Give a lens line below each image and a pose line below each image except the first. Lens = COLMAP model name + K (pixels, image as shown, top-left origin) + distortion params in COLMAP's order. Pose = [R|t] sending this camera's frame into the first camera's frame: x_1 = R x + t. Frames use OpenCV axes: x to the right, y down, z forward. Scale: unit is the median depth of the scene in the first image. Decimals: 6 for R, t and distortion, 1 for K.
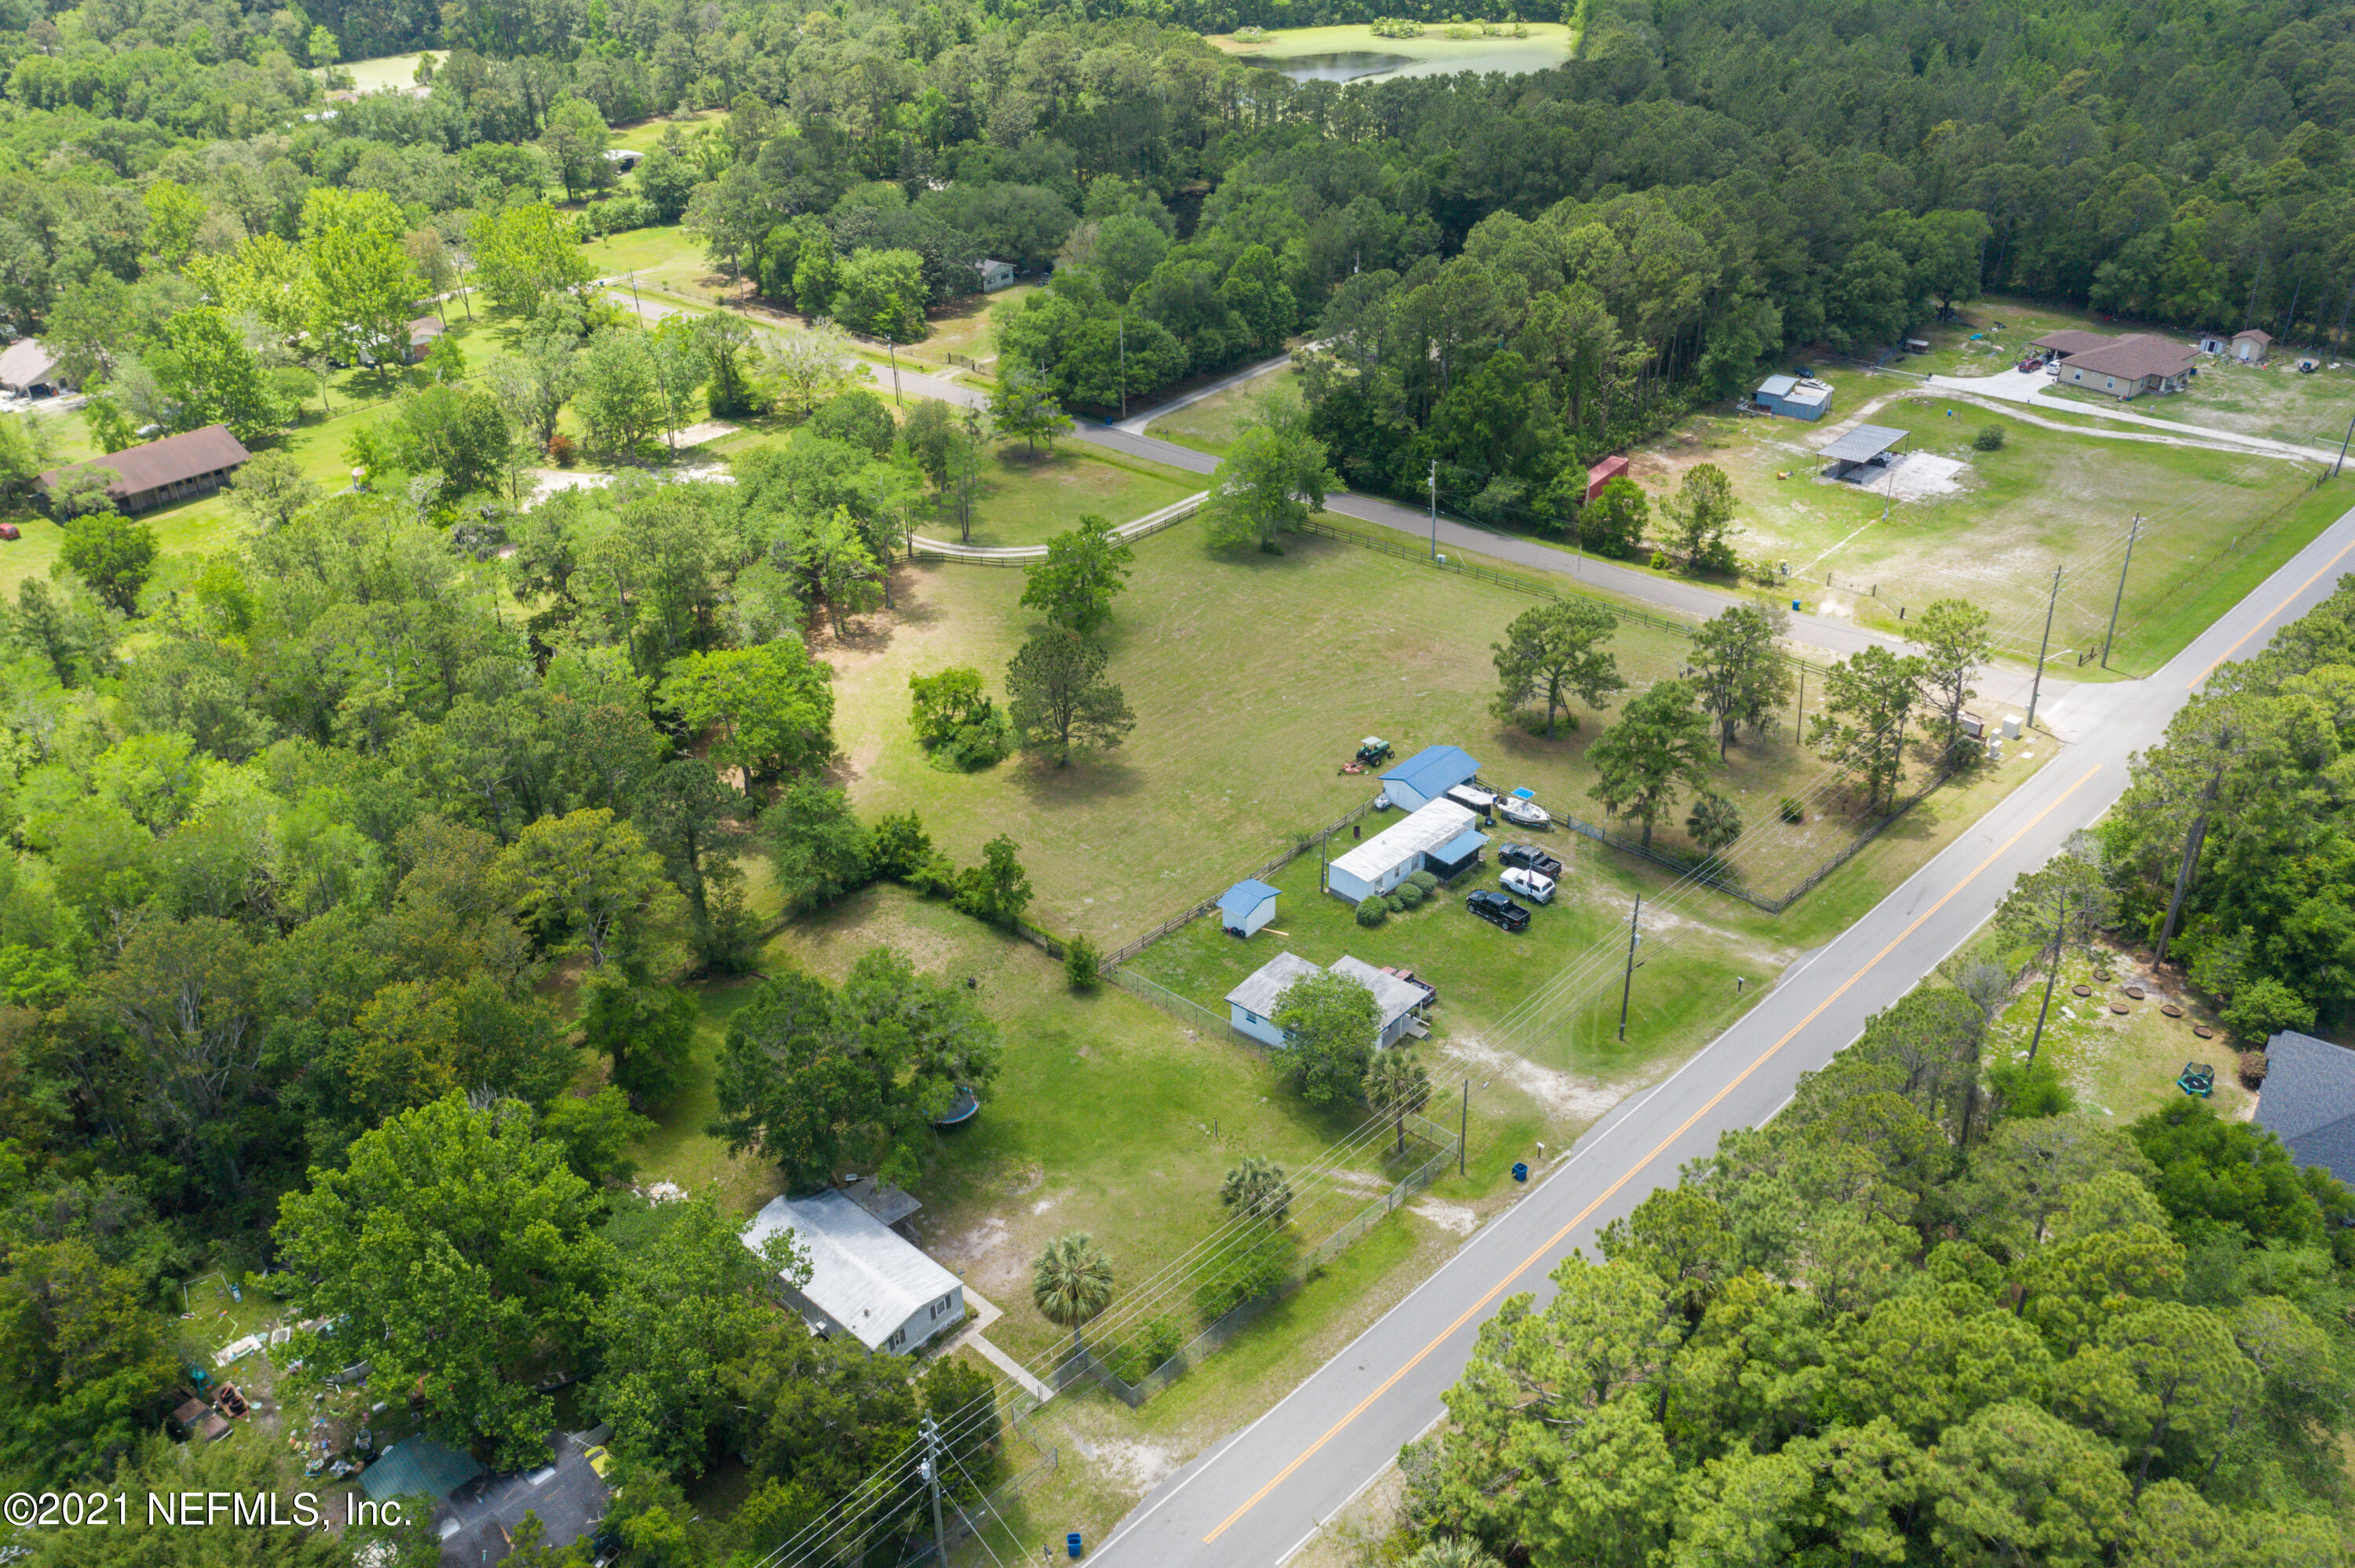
lens RADIAL K [[1855.3, 0, 1185.9], [0, 1855.3, 780.0], [0, 0, 1]] dist [-0.016238, 0.009471]
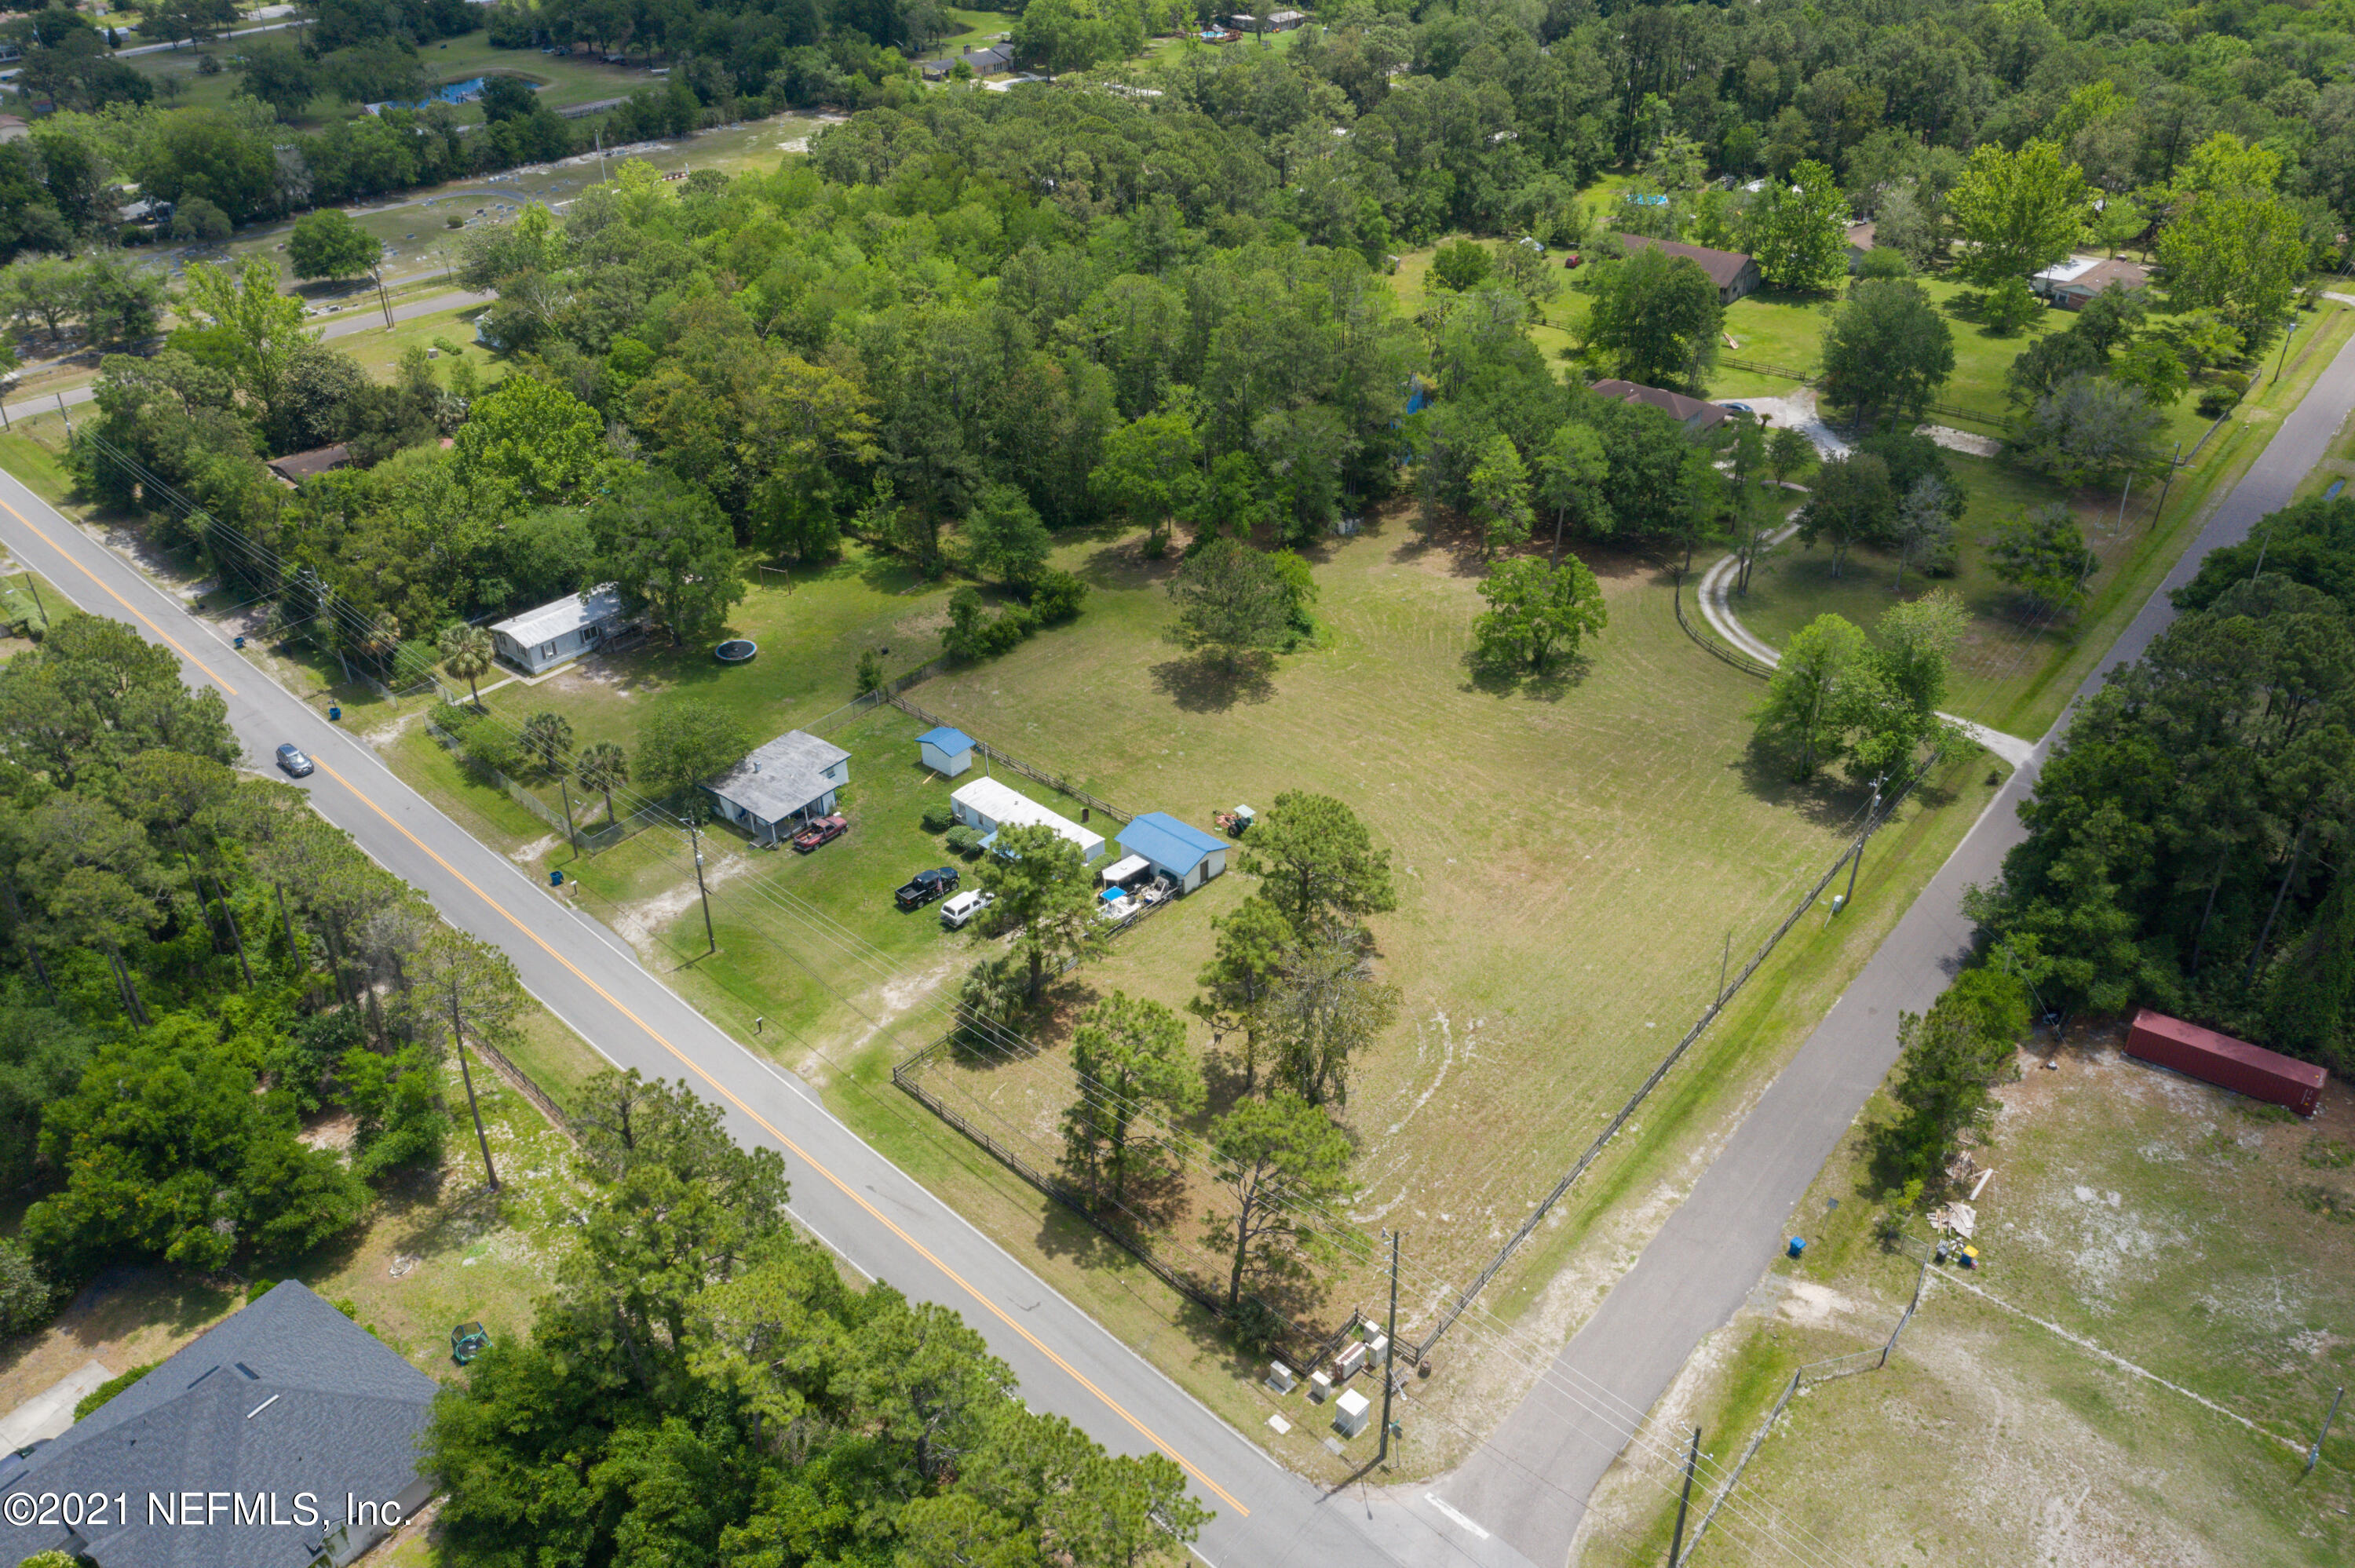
lens RADIAL K [[1852.5, 0, 1186.8], [0, 1852.5, 784.5], [0, 0, 1]] dist [-0.016300, 0.006178]
pose [[0.020667, 0.541744, -0.840289, 0.930351], [-0.493198, 0.736612, 0.462772, -0.474981], [0.869671, 0.404865, 0.282411, 0.783329]]
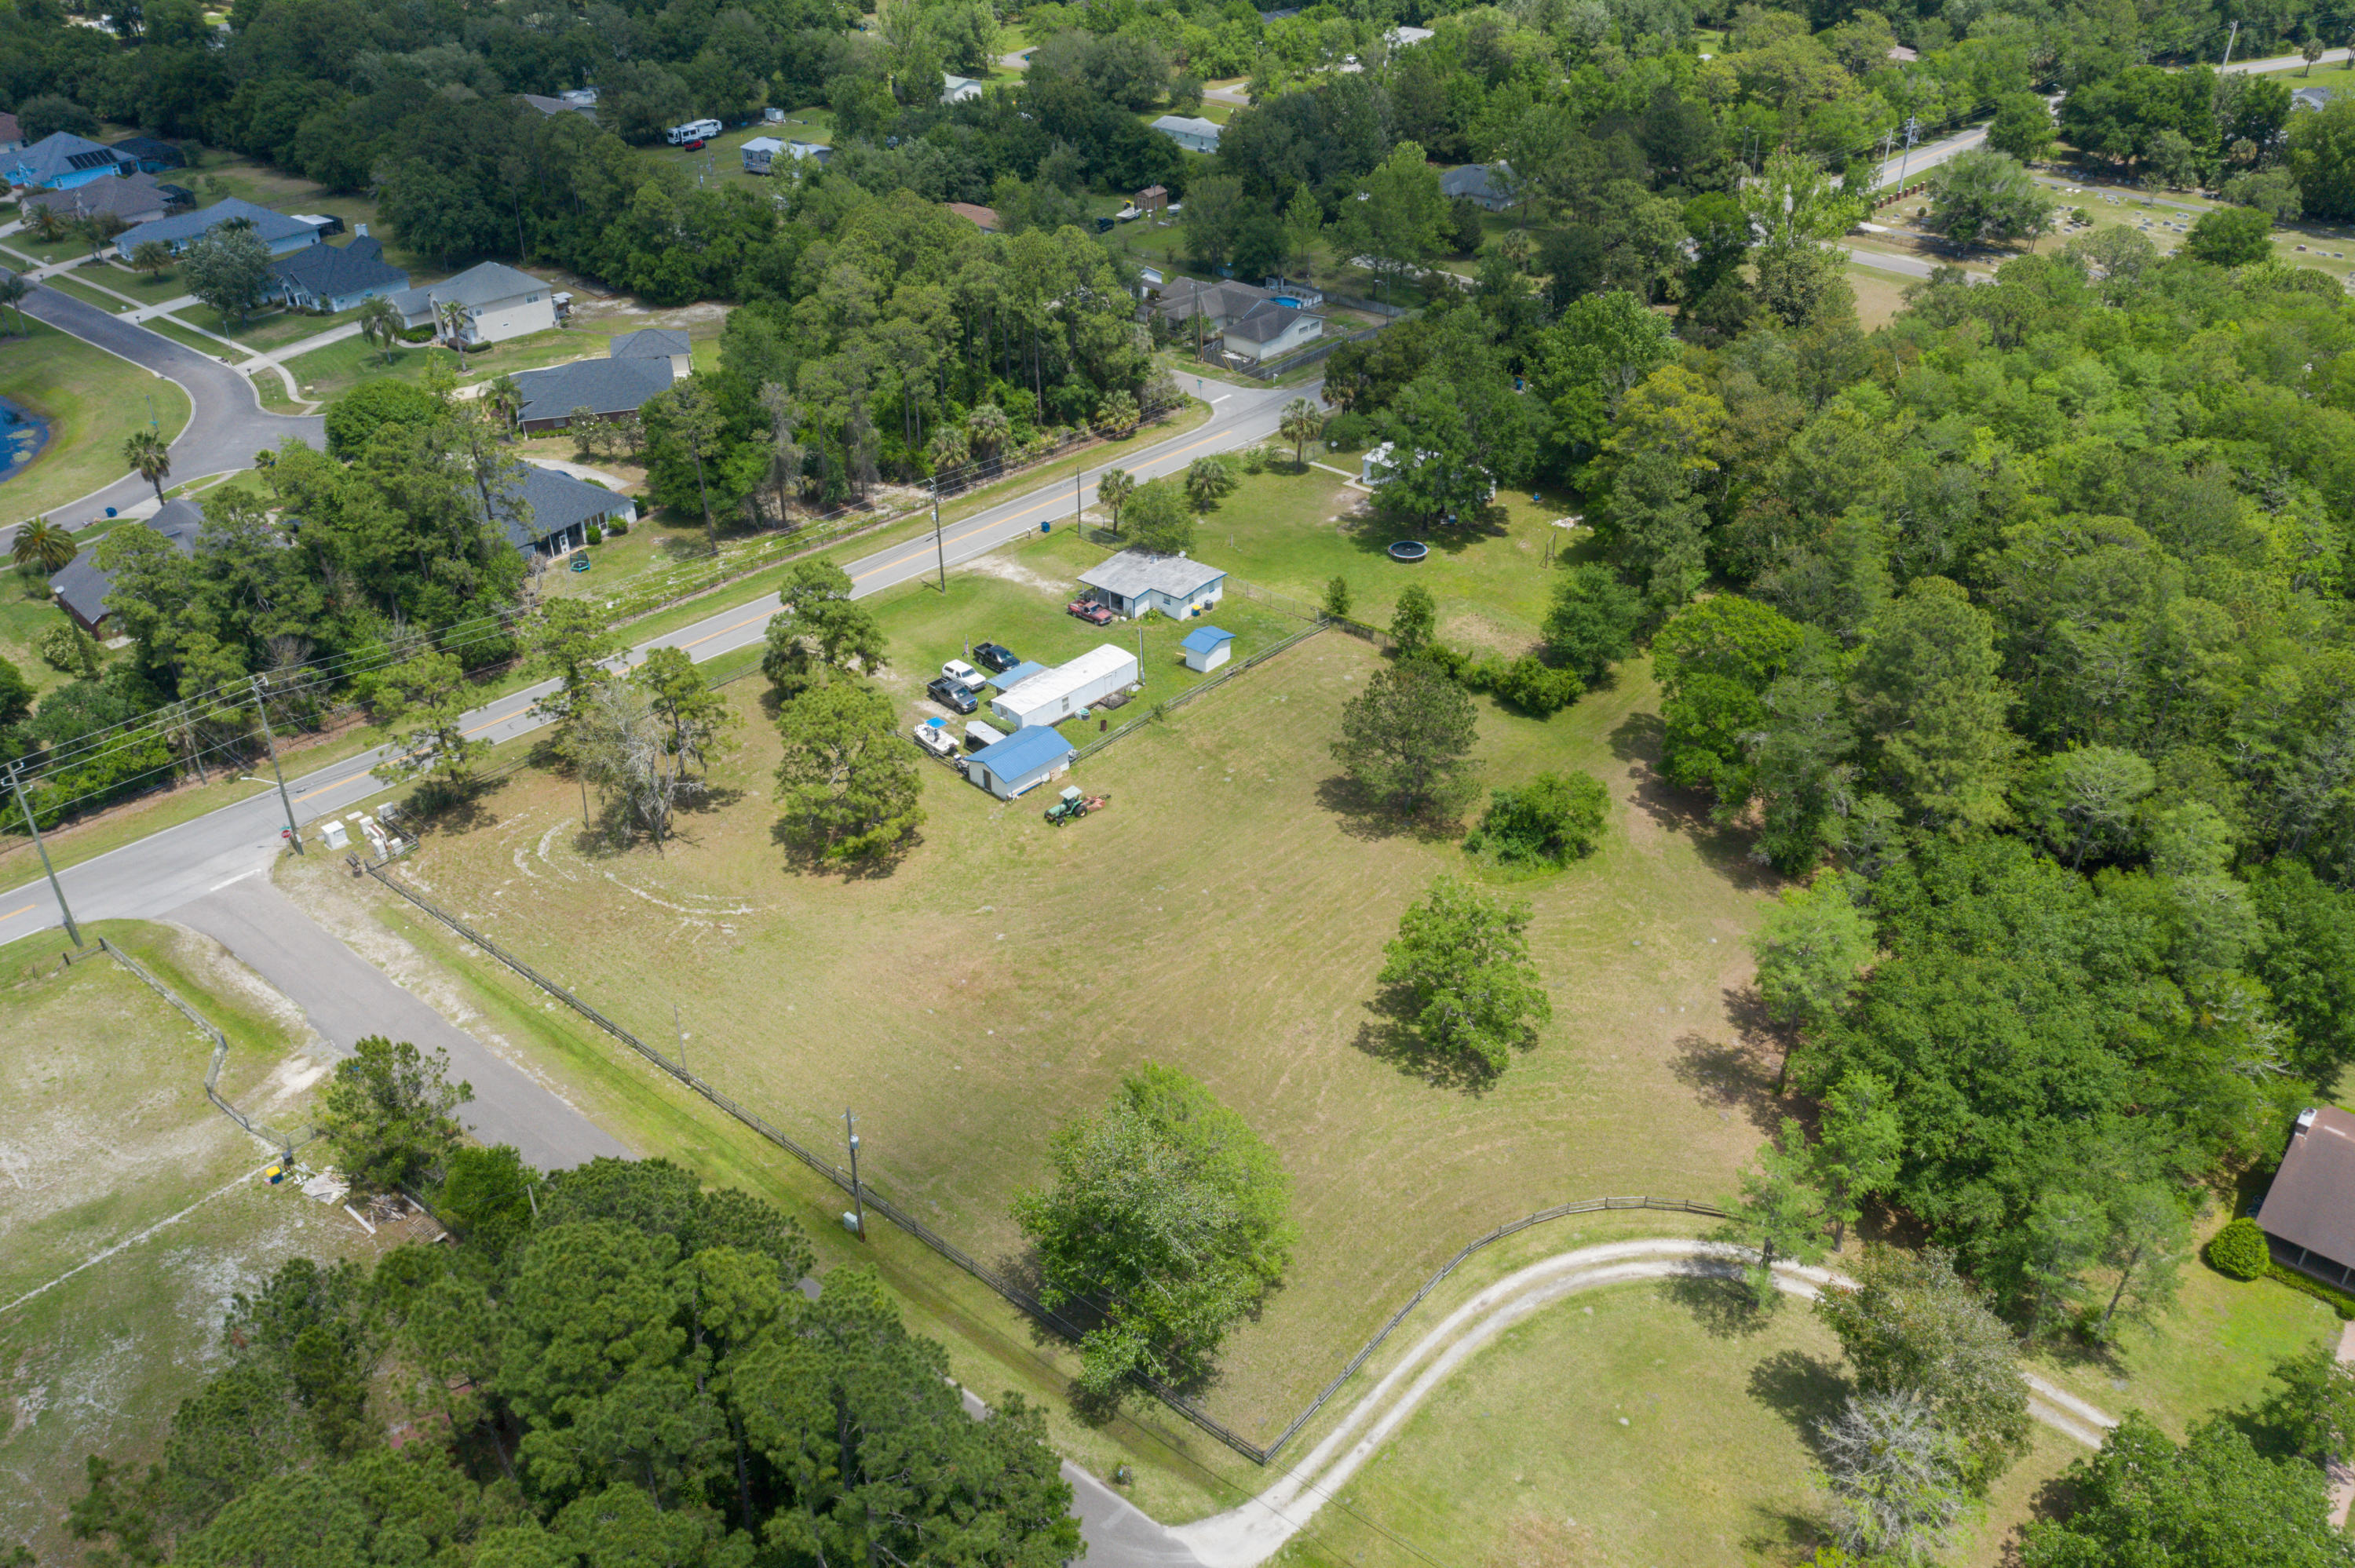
lens RADIAL K [[1855.3, 0, 1185.9], [0, 1855.3, 780.0], [0, 0, 1]] dist [-0.016238, 0.009471]
pose [[-0.999637, 0.026847, 0.002418, 0.045498], [0.014404, 0.456171, 0.889775, -0.905382], [0.022785, 0.889487, -0.456392, 1.541582]]
